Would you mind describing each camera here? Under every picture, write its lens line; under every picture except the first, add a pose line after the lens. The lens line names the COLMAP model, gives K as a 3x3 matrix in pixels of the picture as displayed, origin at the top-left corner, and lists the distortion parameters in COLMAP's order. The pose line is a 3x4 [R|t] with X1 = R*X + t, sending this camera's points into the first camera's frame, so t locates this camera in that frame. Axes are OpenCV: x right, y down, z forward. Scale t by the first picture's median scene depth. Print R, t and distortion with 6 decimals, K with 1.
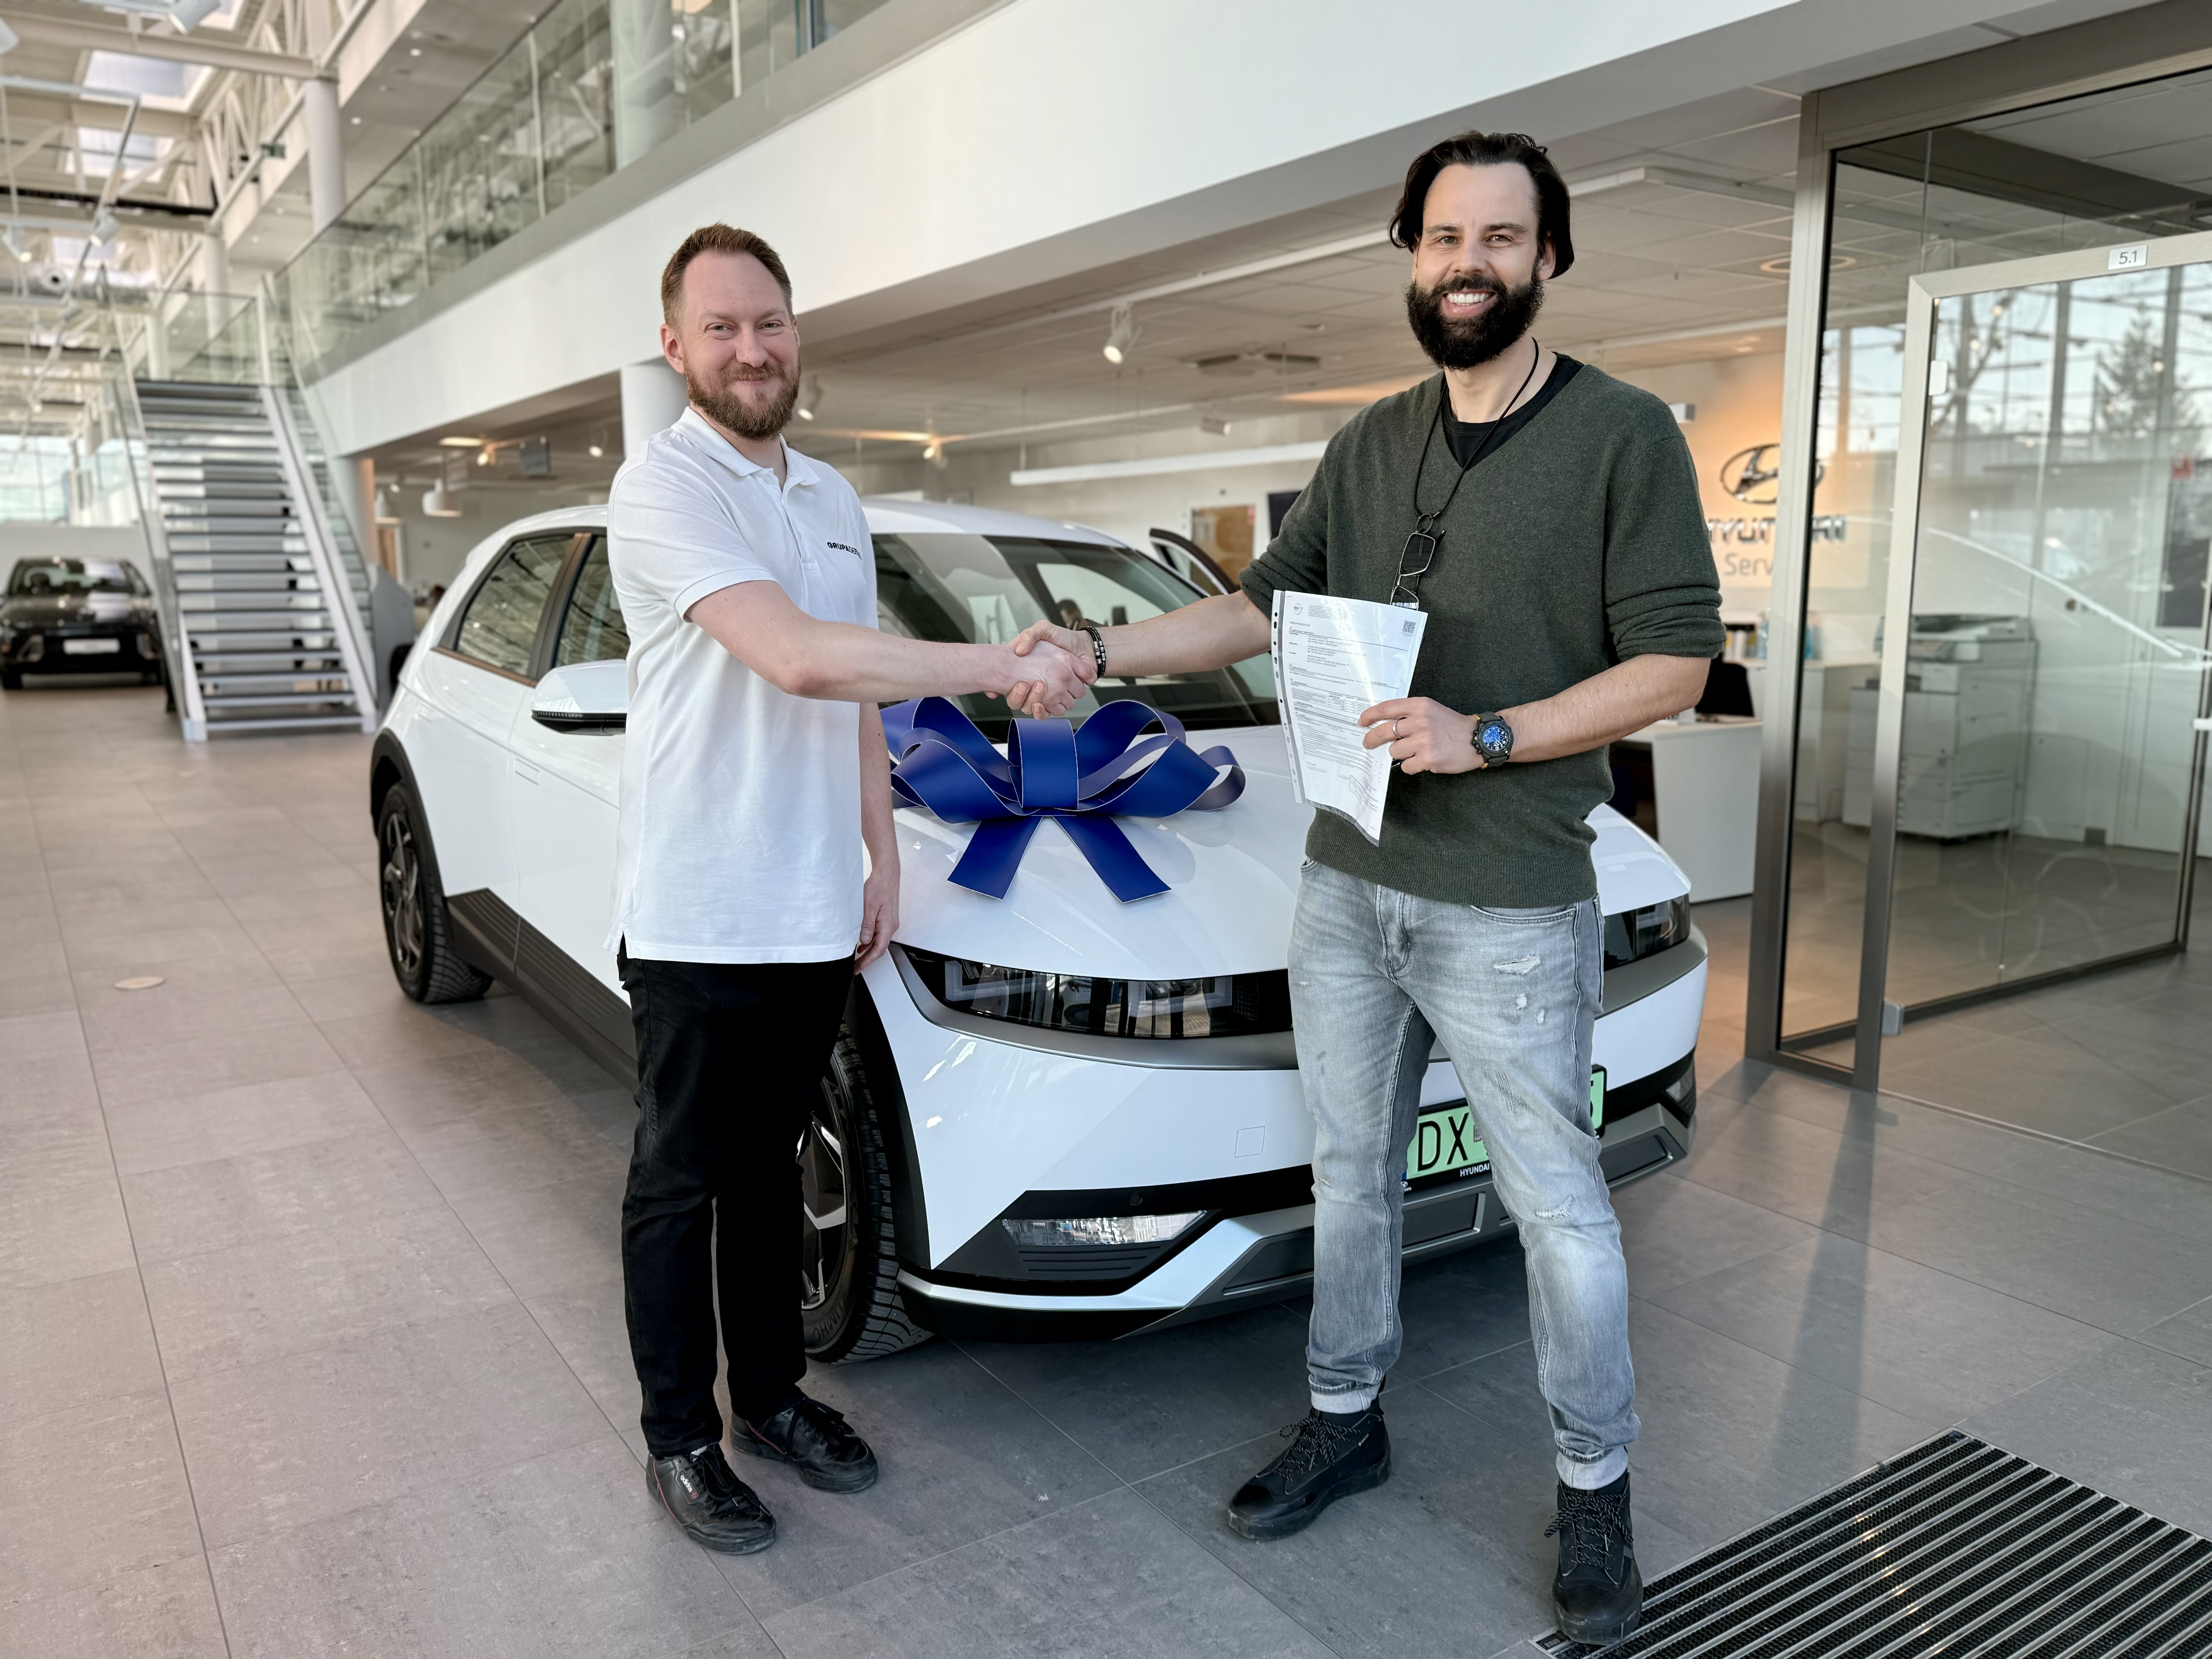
lens RADIAL K [[1681.8, 0, 1106.6], [0, 1681.8, 824.4], [0, 0, 1]] dist [-0.004500, 0.000643]
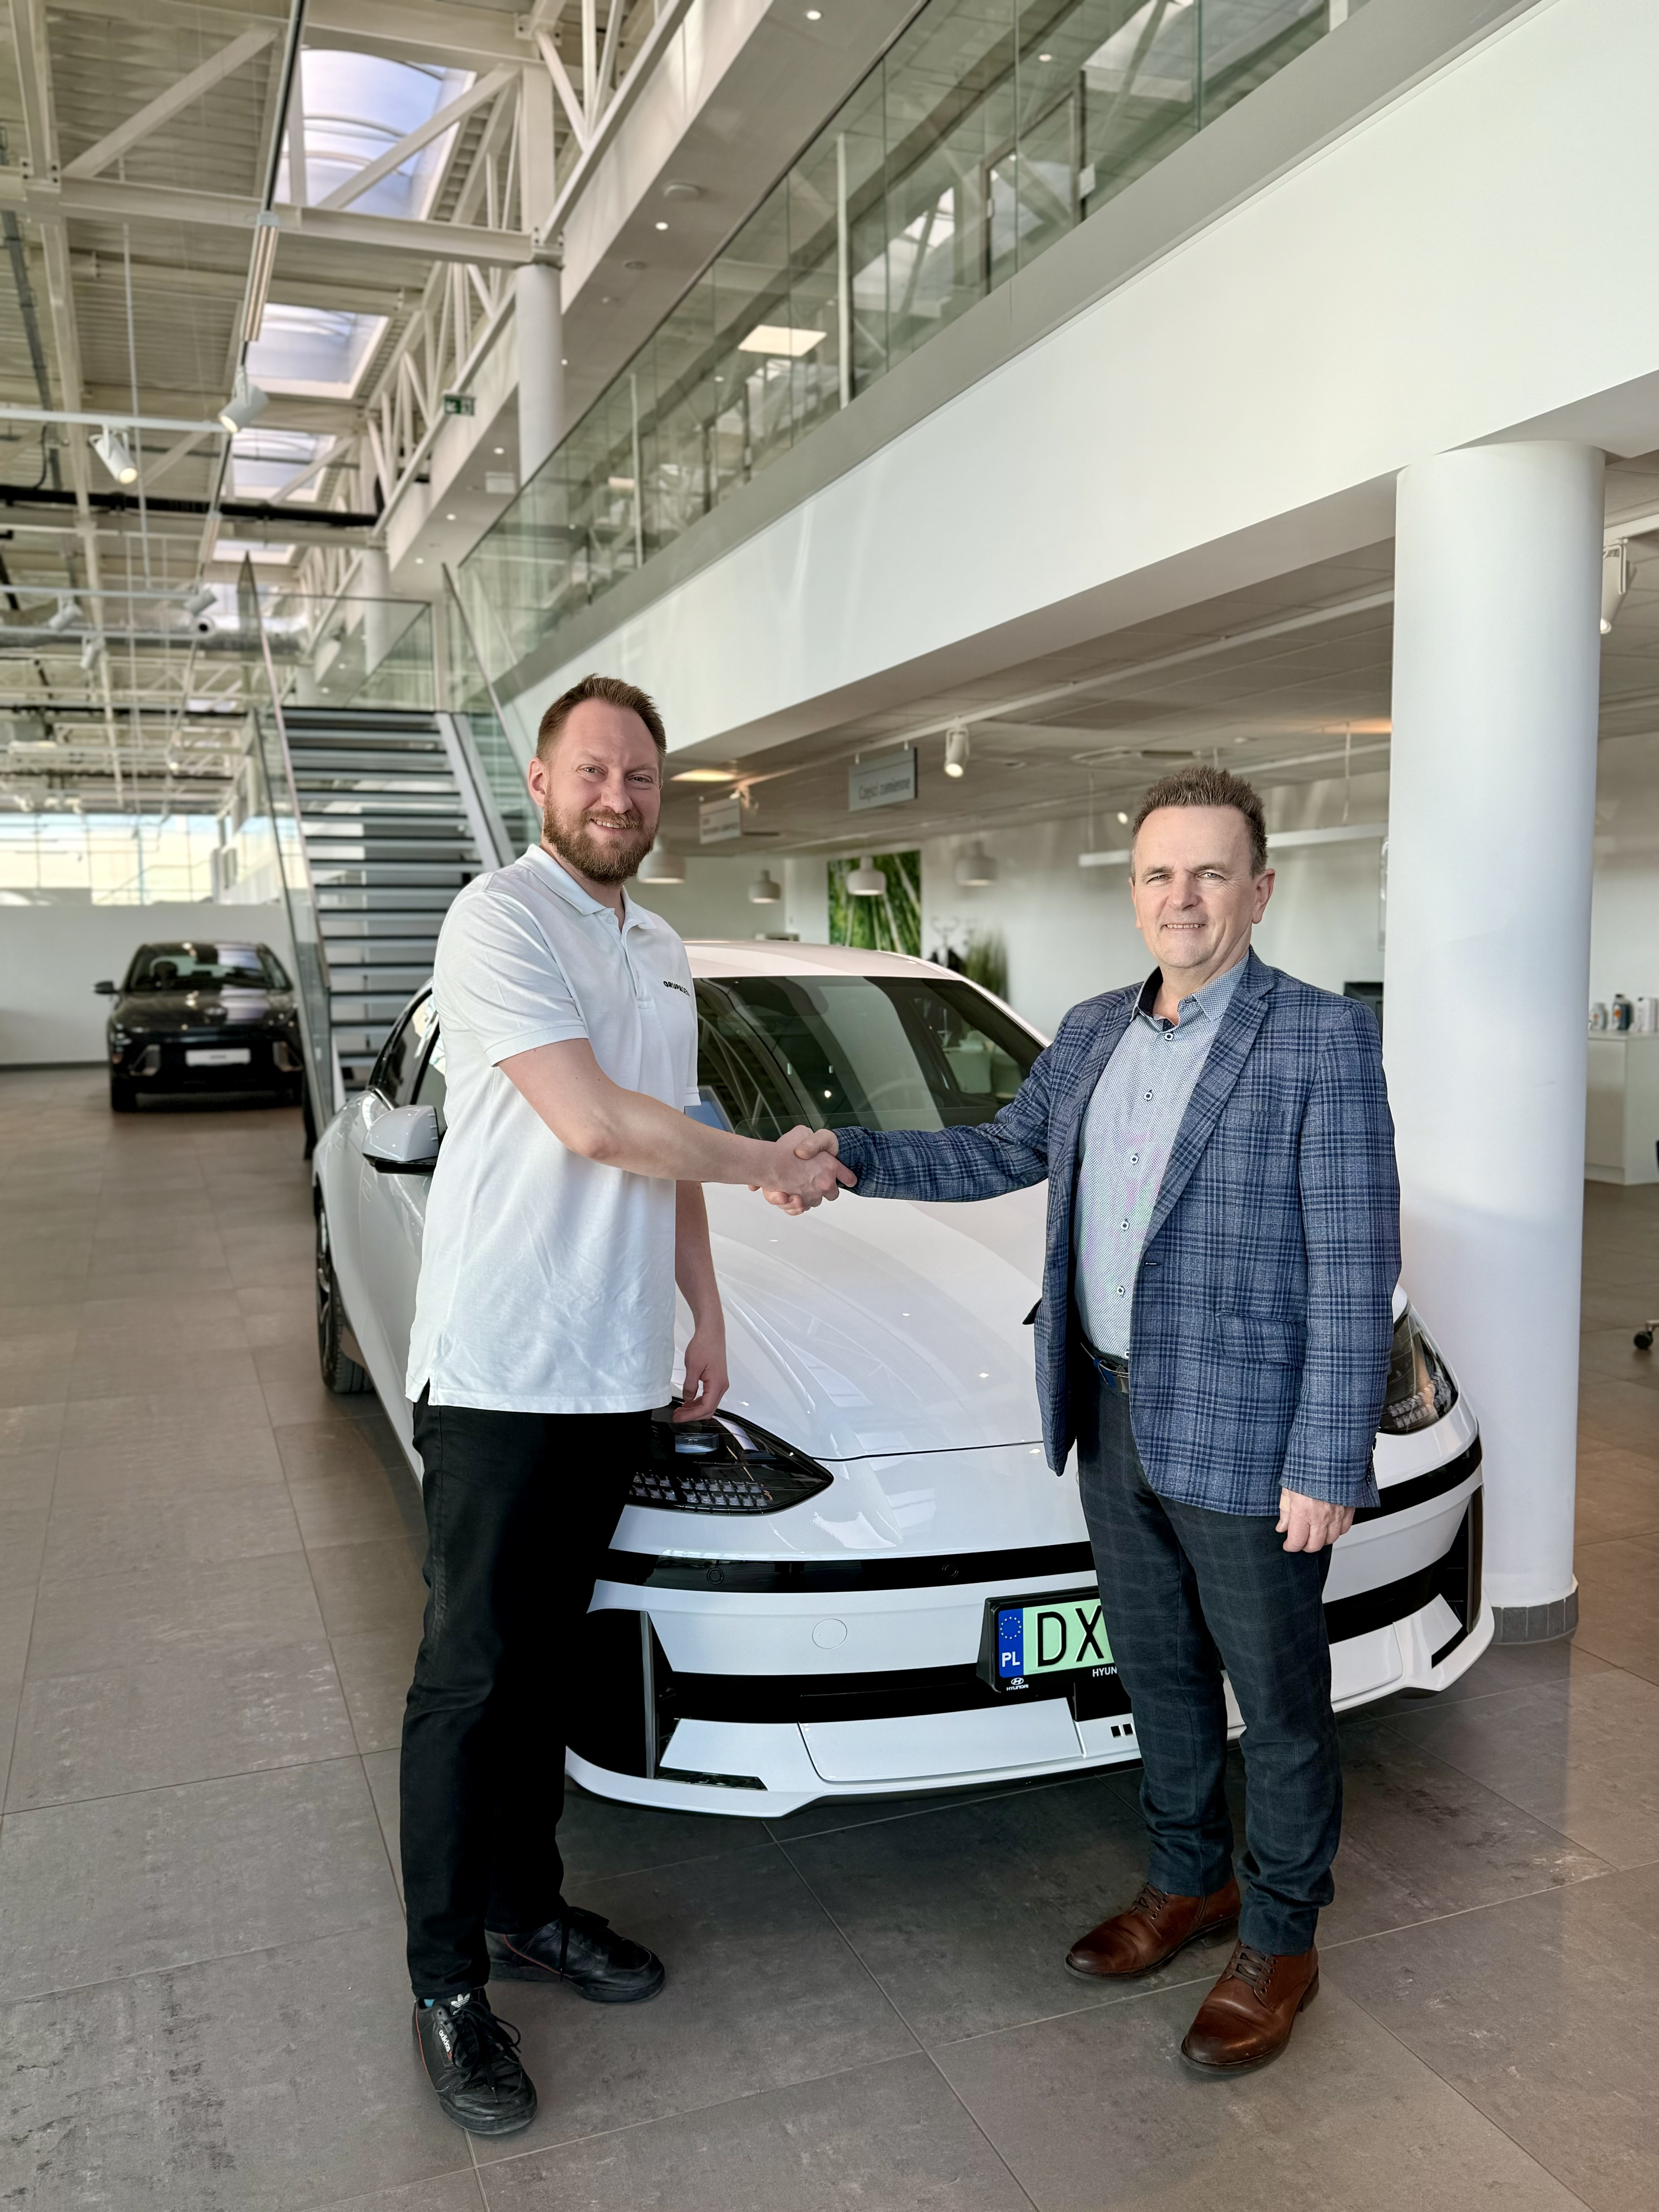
lens RADIAL K [[1836.5, 0, 826.2], [0, 1836.5, 1121.5], [0, 0, 1]] dist [0.040886, -0.006759]
pose [[0.973457, 0.012218, -0.228542, -0.125928], [-0.024499, 0.998399, -0.050975, -0.036620], [0.227554, 0.055221, 0.972199, 0.219017]]
